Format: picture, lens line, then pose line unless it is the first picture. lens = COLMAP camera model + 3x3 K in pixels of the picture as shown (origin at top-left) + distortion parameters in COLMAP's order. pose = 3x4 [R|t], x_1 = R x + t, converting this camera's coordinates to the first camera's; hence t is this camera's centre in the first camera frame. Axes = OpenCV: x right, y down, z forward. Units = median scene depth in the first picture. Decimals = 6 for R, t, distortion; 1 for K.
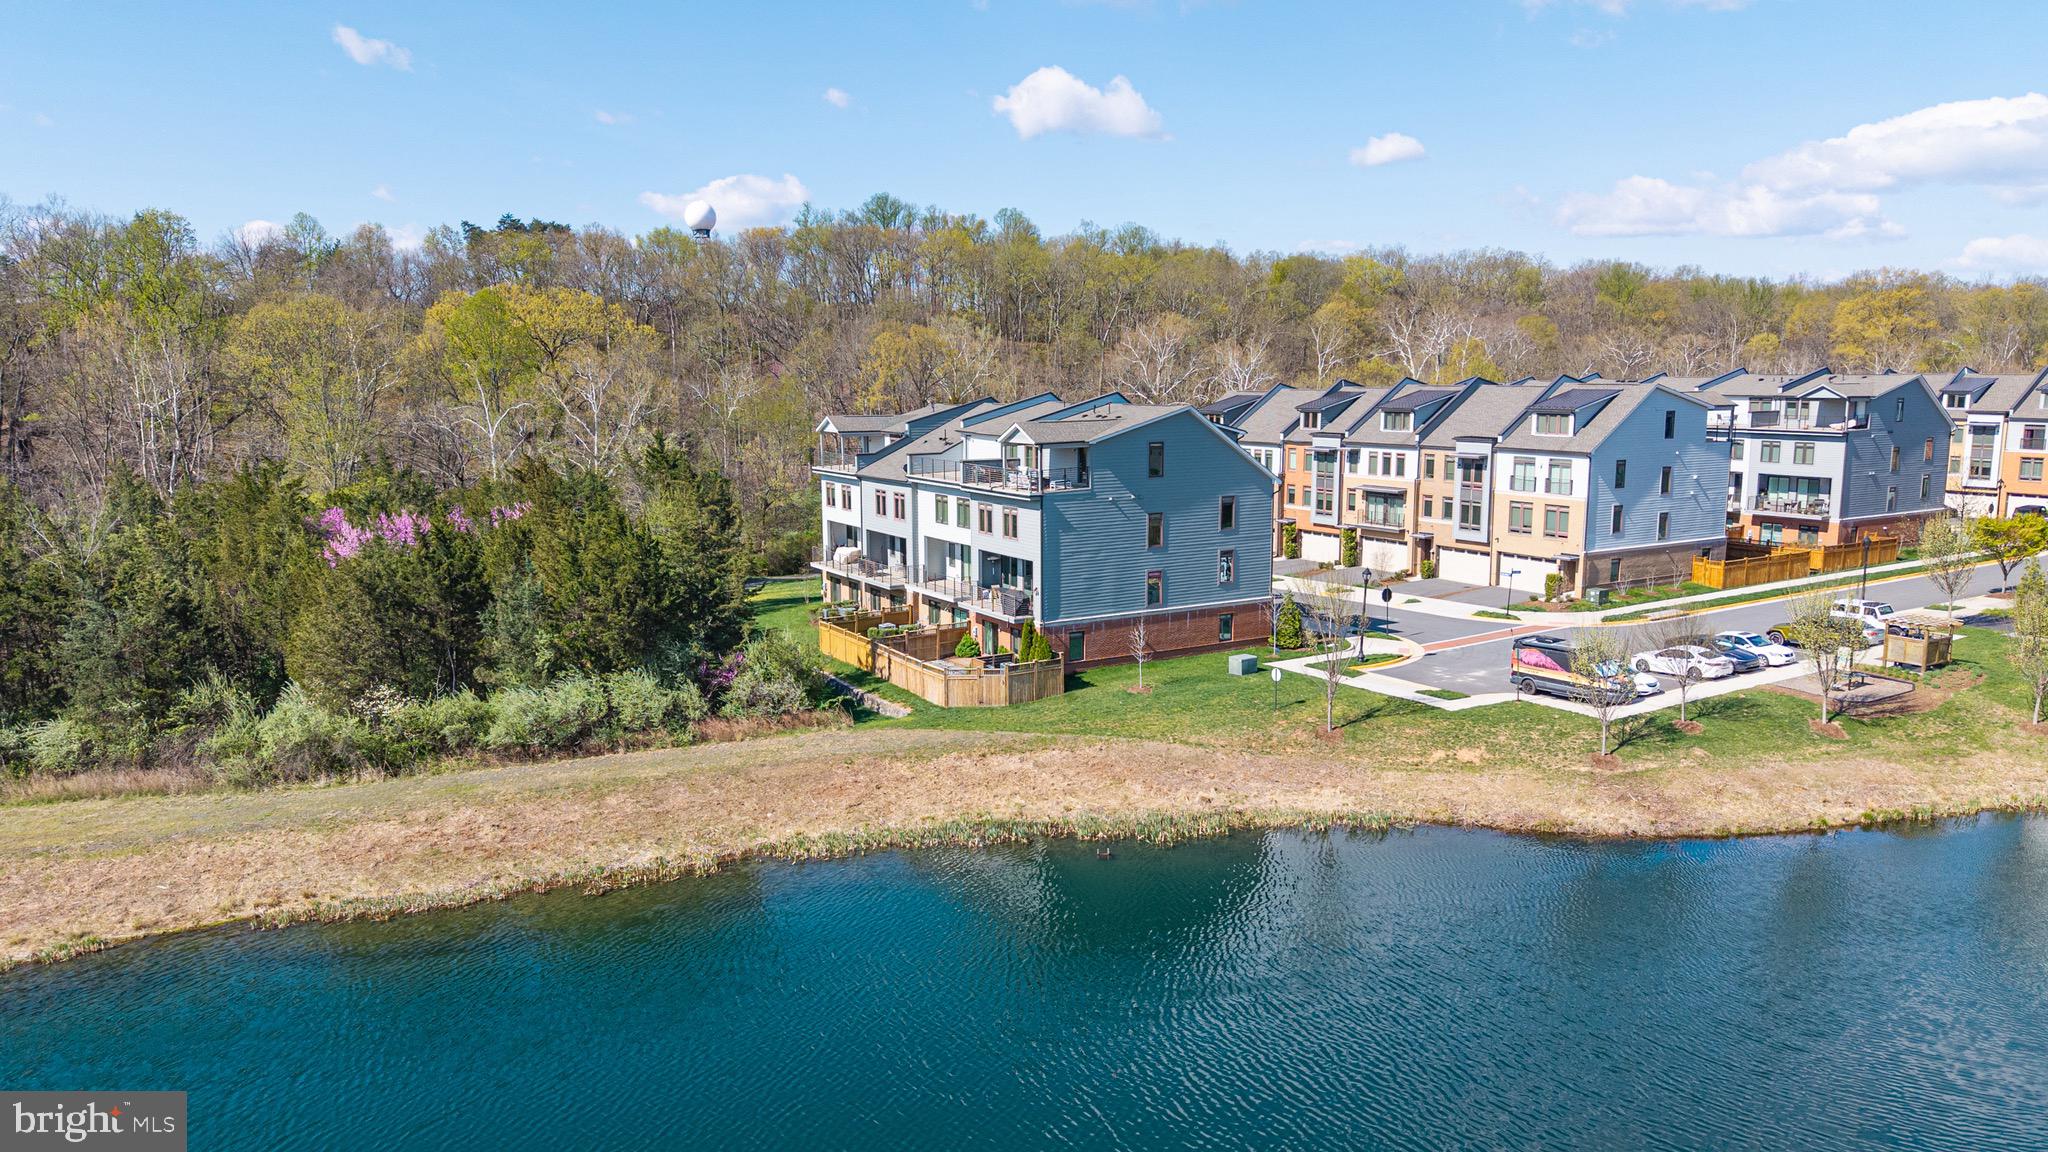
lens RADIAL K [[1397.4, 0, 1036.5], [0, 1397.4, 602.0], [0, 0, 1]] dist [0.069534, -0.124808]
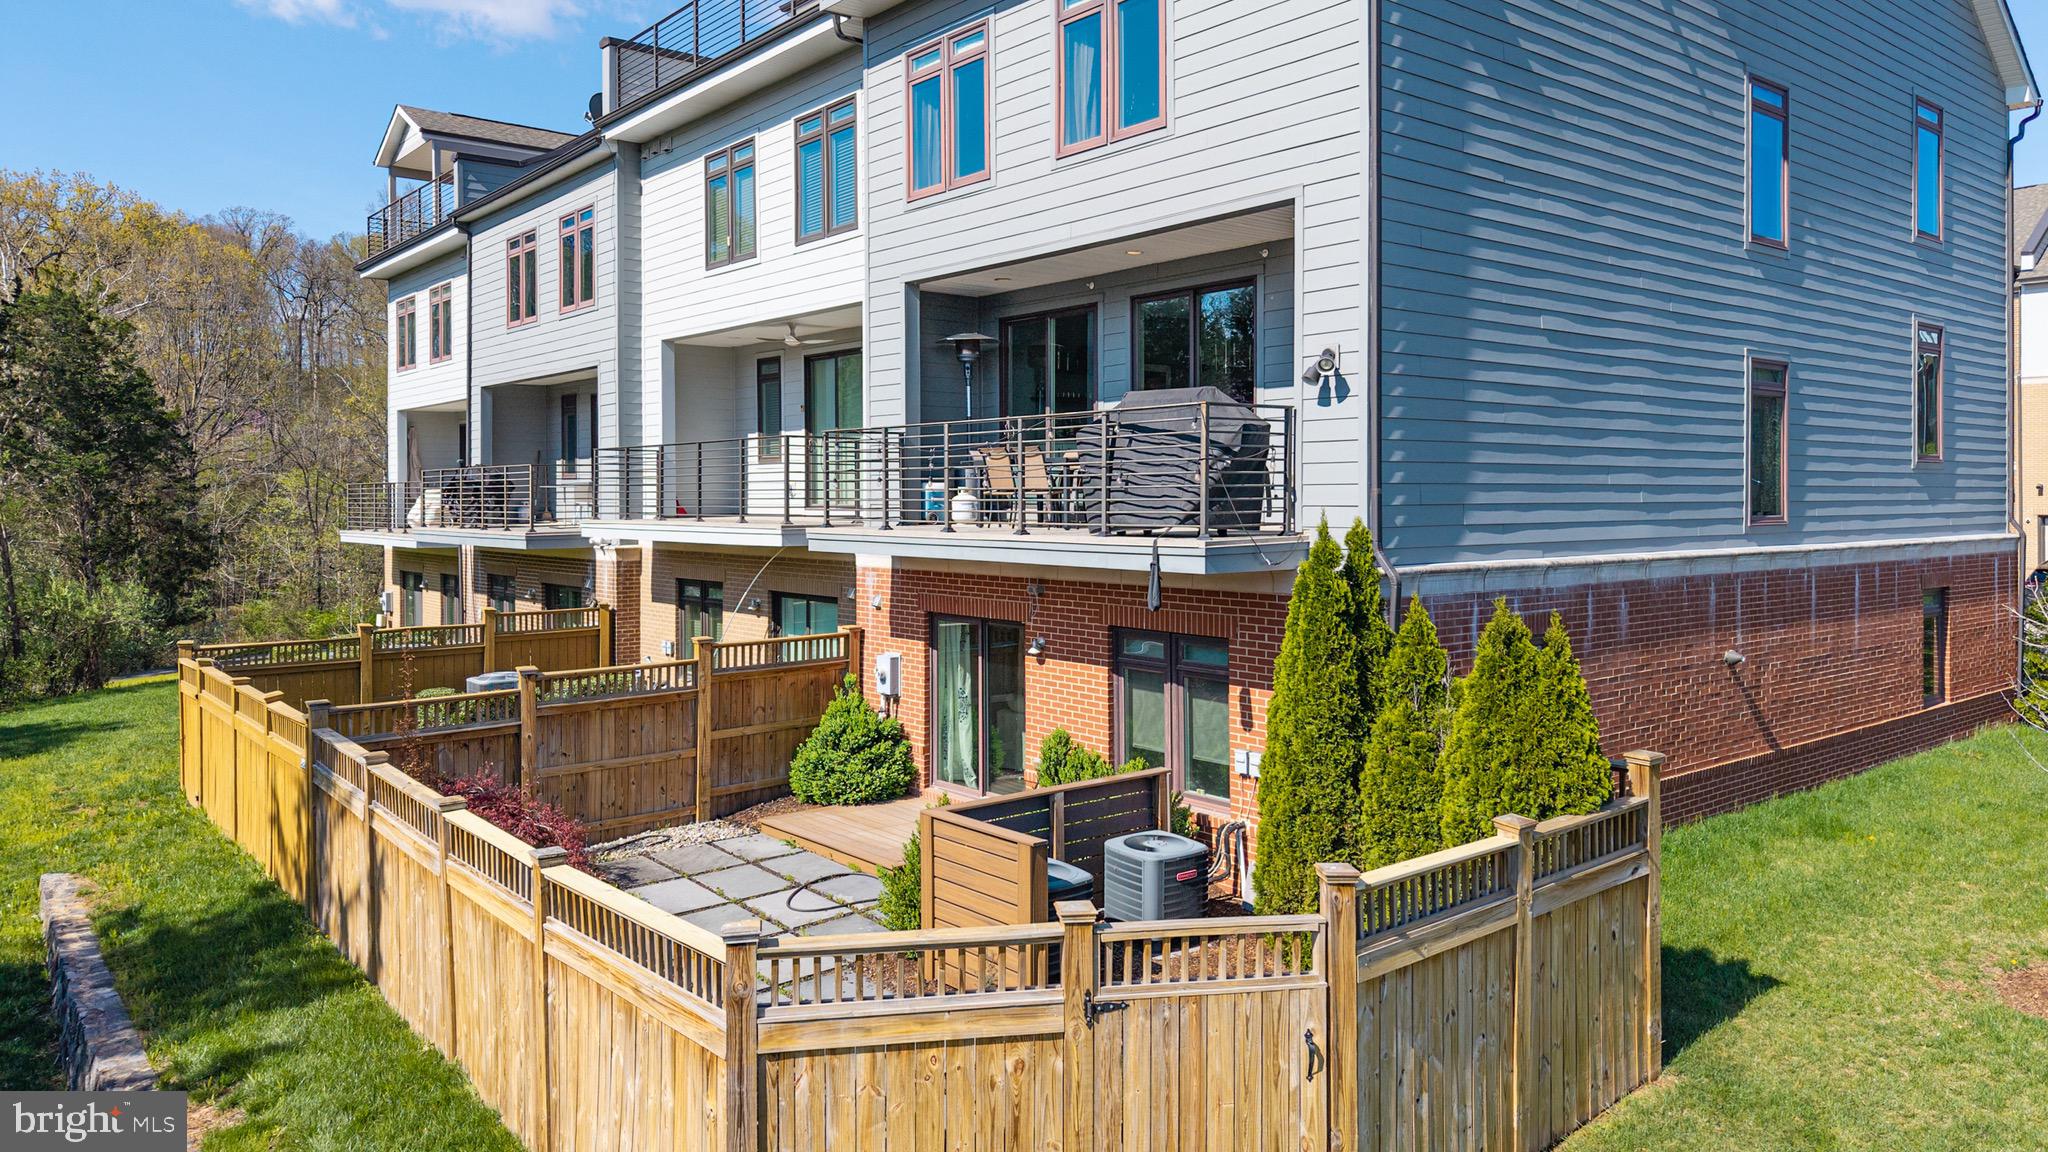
lens RADIAL K [[1438.9, 0, 1058.1], [0, 1438.9, 523.0], [0, 0, 1]] dist [-0.000701, -0.000758]
pose [[0.988323, 0.000944, 0.152372, -0.044604], [0.020941, 0.989651, -0.141961, 0.025540], [-0.150929, 0.143494, 0.978075, 0.677688]]
